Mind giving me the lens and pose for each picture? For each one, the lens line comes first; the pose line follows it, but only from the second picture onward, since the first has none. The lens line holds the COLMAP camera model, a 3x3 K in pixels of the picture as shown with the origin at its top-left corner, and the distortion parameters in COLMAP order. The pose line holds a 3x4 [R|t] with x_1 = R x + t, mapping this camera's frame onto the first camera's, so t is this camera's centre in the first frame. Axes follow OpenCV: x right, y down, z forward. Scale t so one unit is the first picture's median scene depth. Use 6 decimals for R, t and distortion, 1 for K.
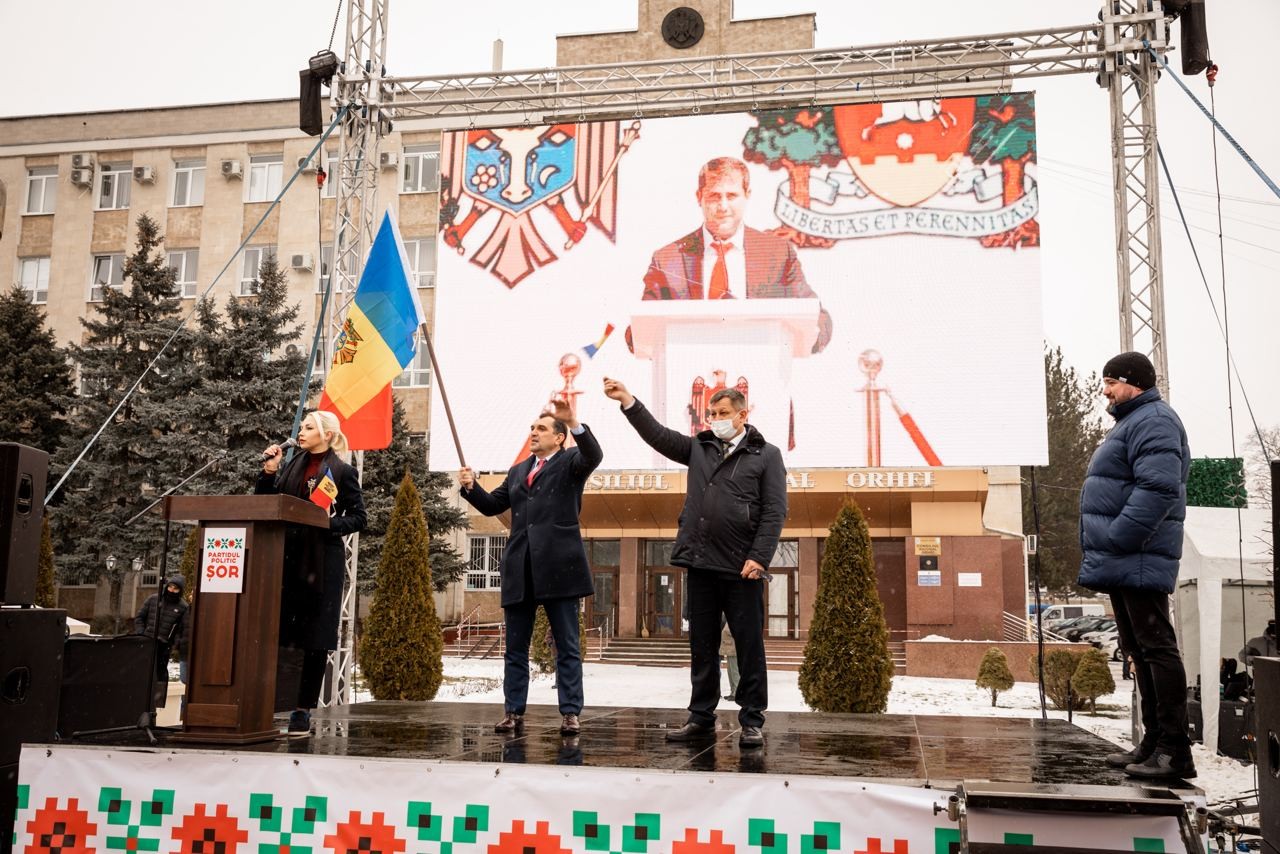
lens RADIAL K [[1241.8, 0, 640.0], [0, 1241.8, 427.0], [0, 0, 1]] dist [-0.029337, 0.117533]
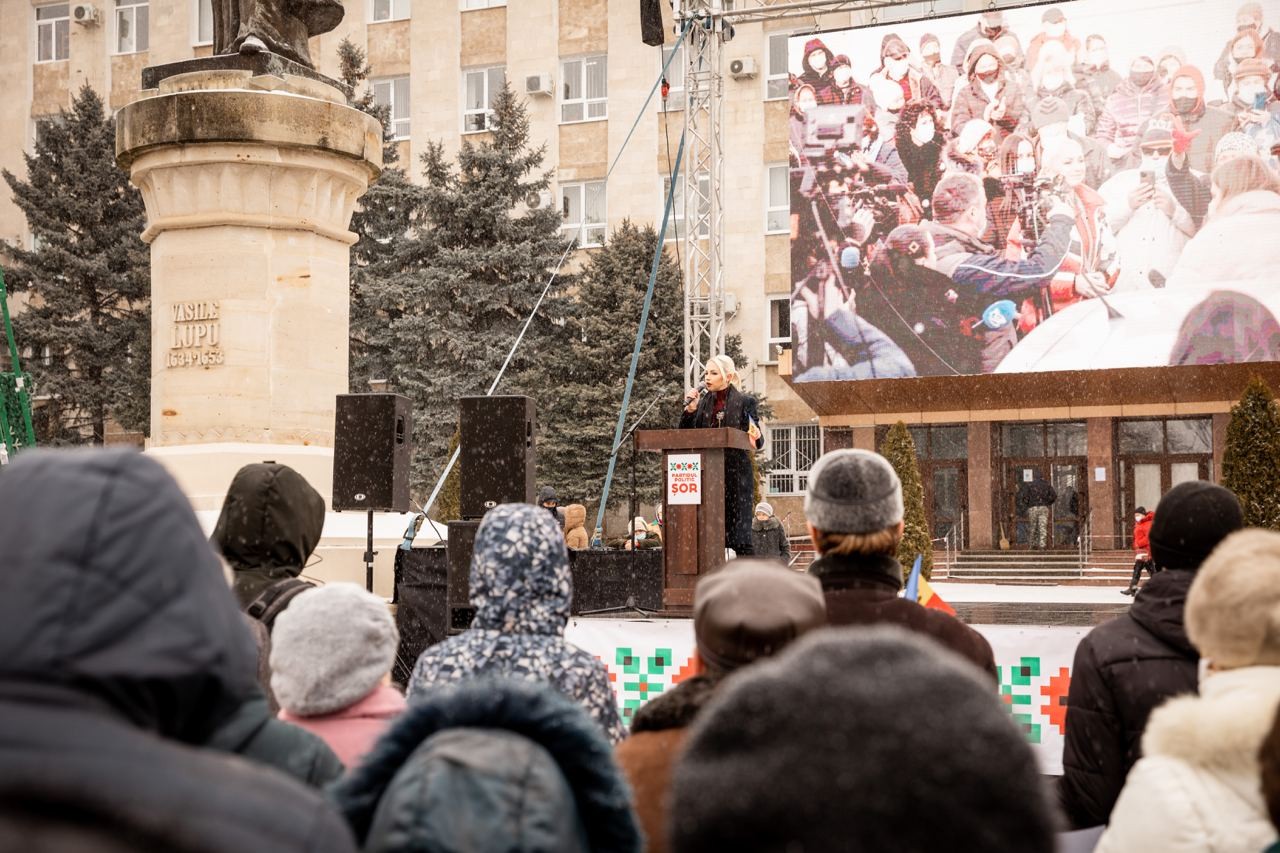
lens RADIAL K [[1785.7, 0, 640.0], [0, 1785.7, 426.5], [0, 0, 1]] dist [0.123707, 0.060864]
pose [[0.981229, -0.035135, -0.189616, -0.004091], [0.052748, 0.994665, 0.088653, -0.018494], [0.185489, -0.096991, 0.977848, -0.132814]]
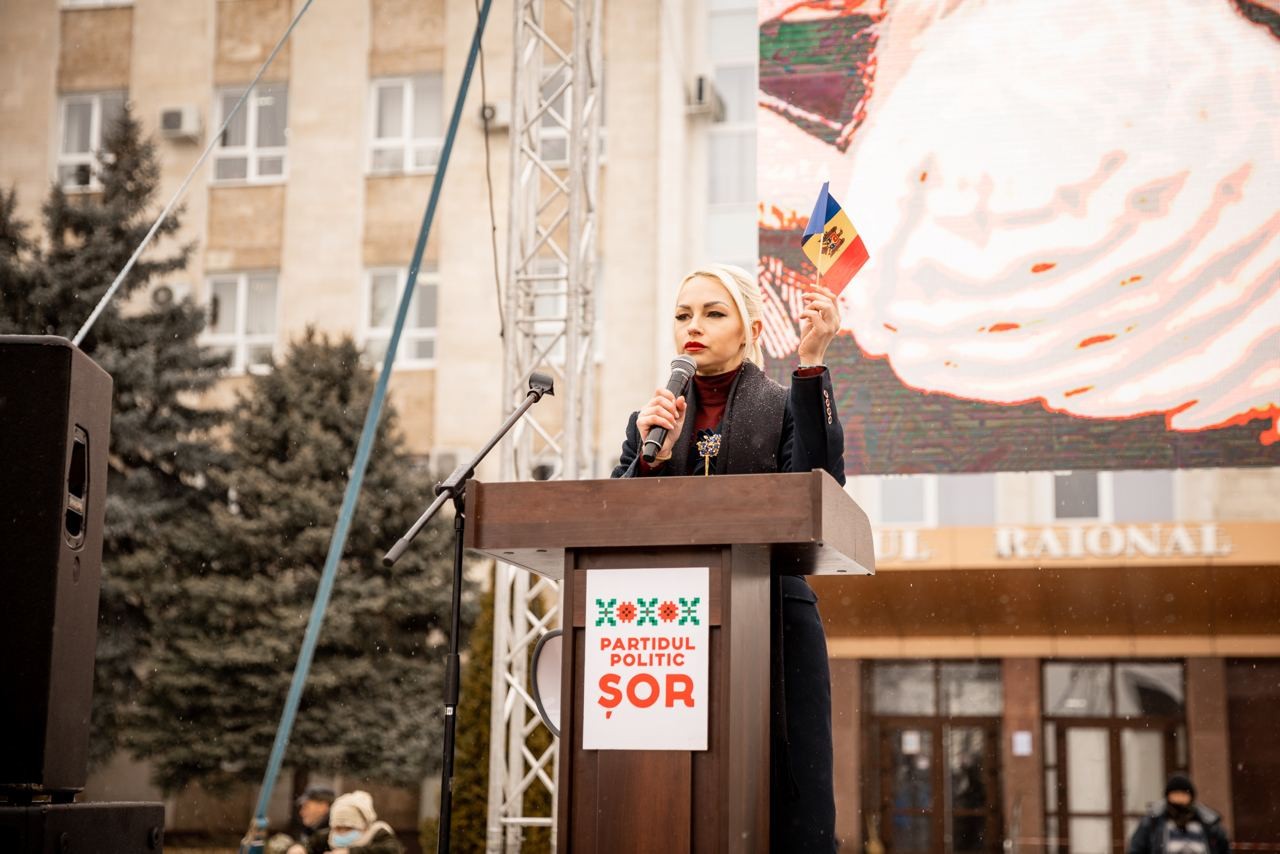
lens RADIAL K [[2320.0, 0, 681.0], [0, 2320.0, 406.2], [0, 0, 1]] dist [0.171967, 0.053304]
pose [[0.999581, -0.010323, -0.027054, -0.049202], [0.009718, 0.999702, -0.022396, 0.007975], [0.027278, 0.022124, 0.999383, 0.052626]]
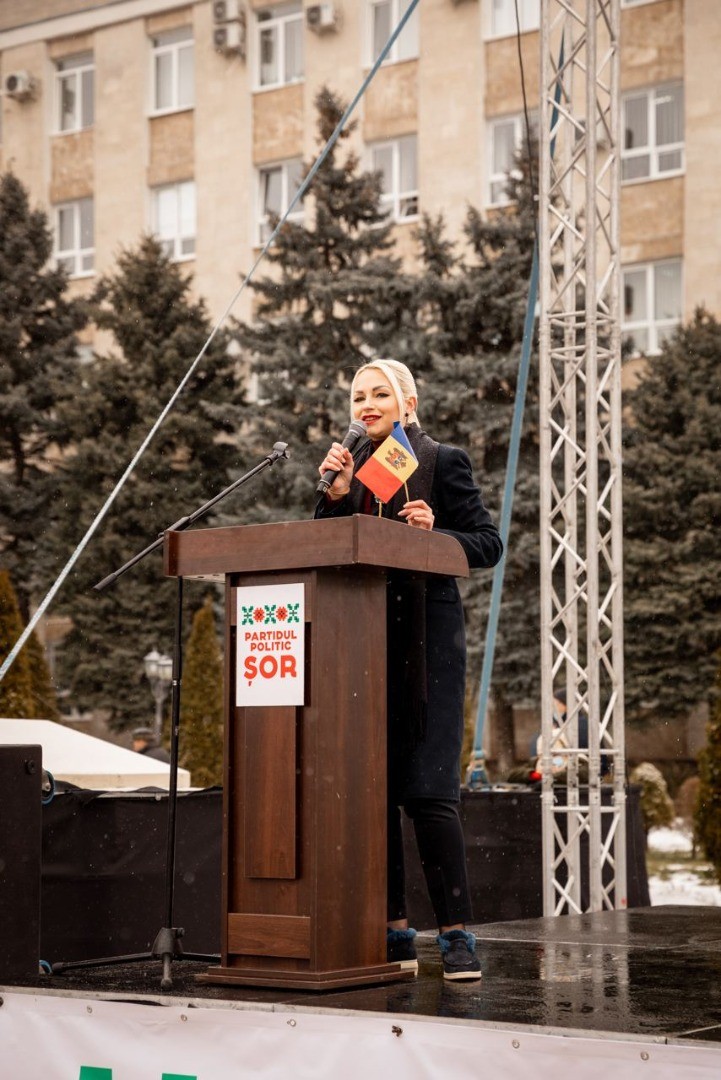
lens RADIAL K [[2175.2, 0, 362.4], [0, 2175.2, 564.9], [0, 0, 1]] dist [0.232270, 0.112150]
pose [[0.920816, -0.055644, -0.386006, 0.010196], [0.081456, 0.995380, 0.050827, 0.004578], [0.381395, -0.078245, 0.921095, 0.024939]]
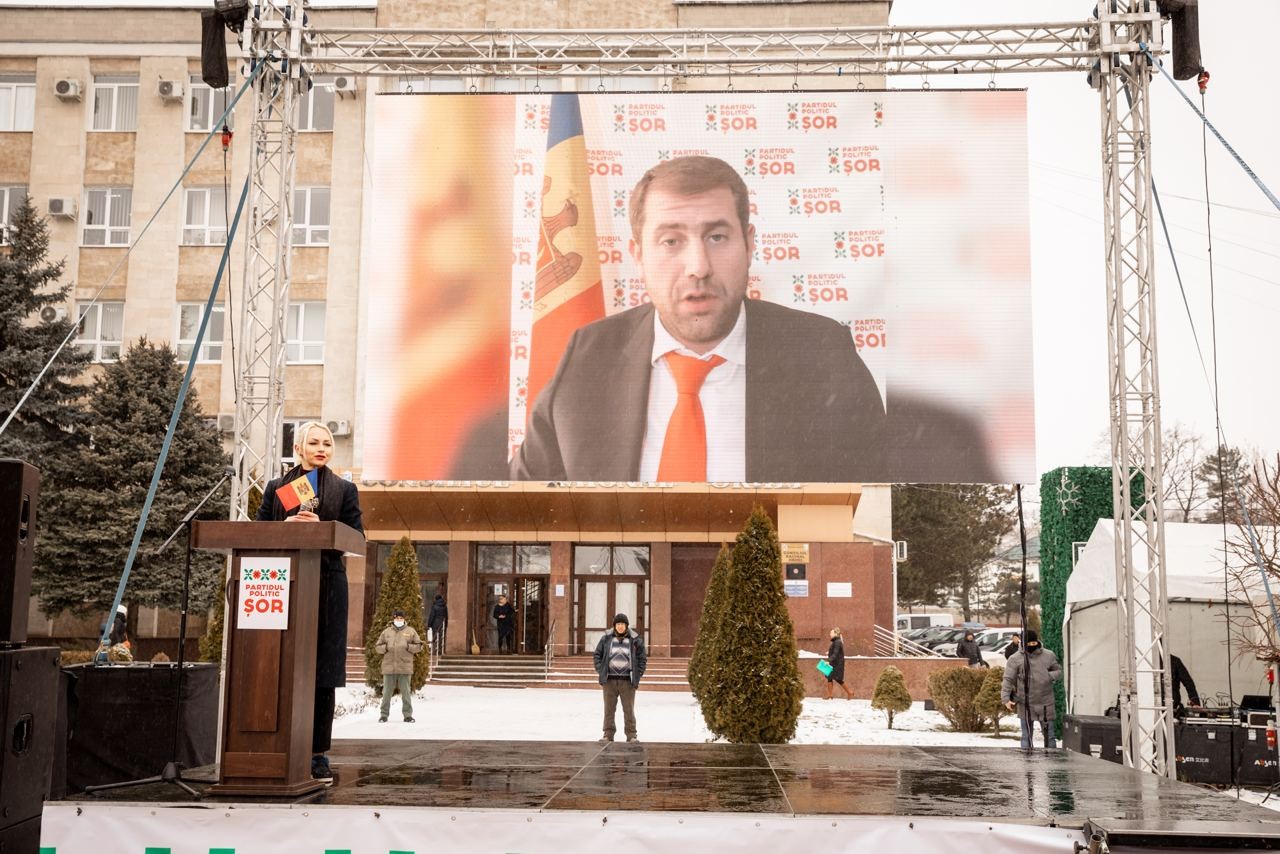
lens RADIAL K [[1417.6, 0, 648.0], [0, 1417.6, 452.7], [0, 0, 1]] dist [-0.011677, 0.165253]
pose [[0.987682, 0.015699, 0.155687, -0.035624], [-0.020355, 0.999390, 0.028362, -0.004754], [-0.155147, -0.031182, 0.987399, -0.009428]]
